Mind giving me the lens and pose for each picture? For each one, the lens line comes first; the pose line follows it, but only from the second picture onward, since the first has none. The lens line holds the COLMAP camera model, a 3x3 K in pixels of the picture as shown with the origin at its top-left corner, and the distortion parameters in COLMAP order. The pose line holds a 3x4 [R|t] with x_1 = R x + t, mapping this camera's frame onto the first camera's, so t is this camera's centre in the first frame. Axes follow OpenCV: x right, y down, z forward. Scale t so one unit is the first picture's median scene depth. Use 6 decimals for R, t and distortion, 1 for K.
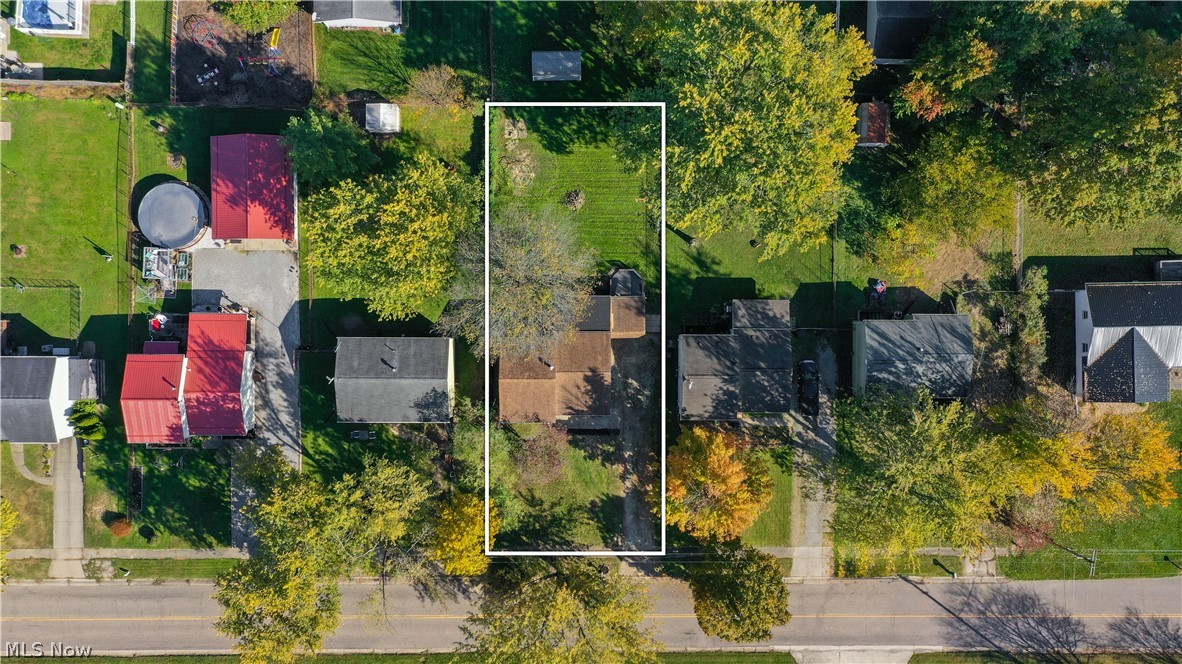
lens RADIAL K [[998.4, 0, 591.5], [0, 998.4, 331.7], [0, 0, 1]] dist [0.005198, 0.018903]
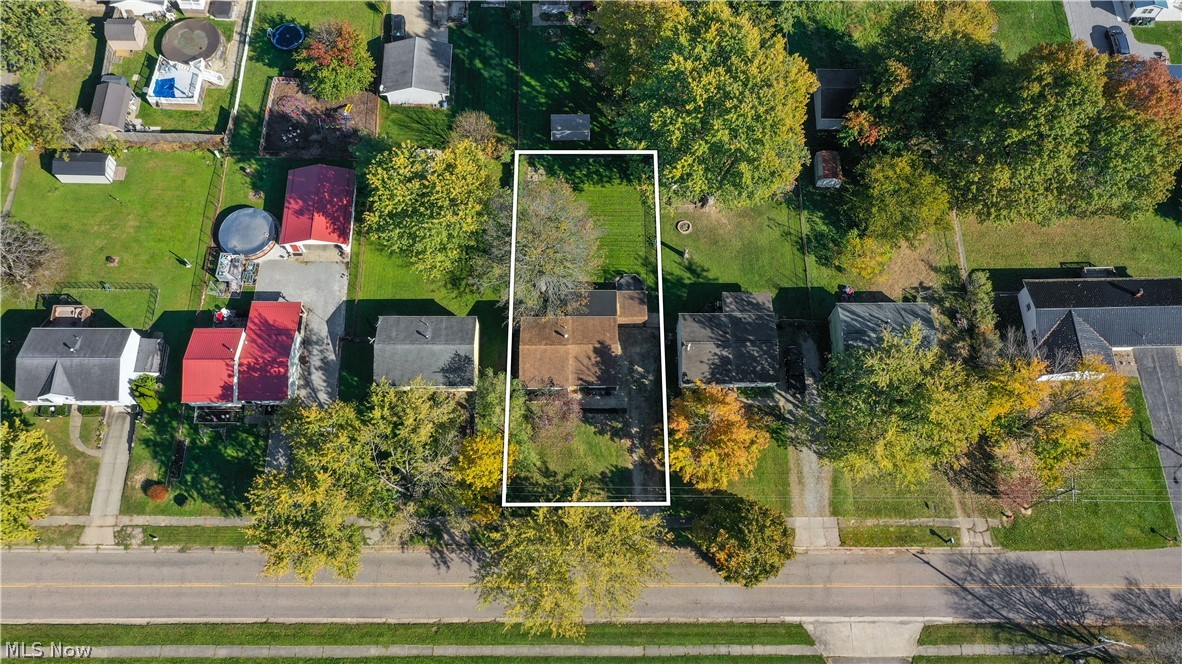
lens RADIAL K [[998.4, 0, 590.7], [0, 998.4, 332.5], [0, 0, 1]] dist [0.005198, 0.018903]
pose [[0.999975, -0.005348, 0.004659, -0.016132], [0.006796, 0.910523, -0.413403, 0.480719], [-0.002031, 0.413425, 0.910536, -0.034986]]
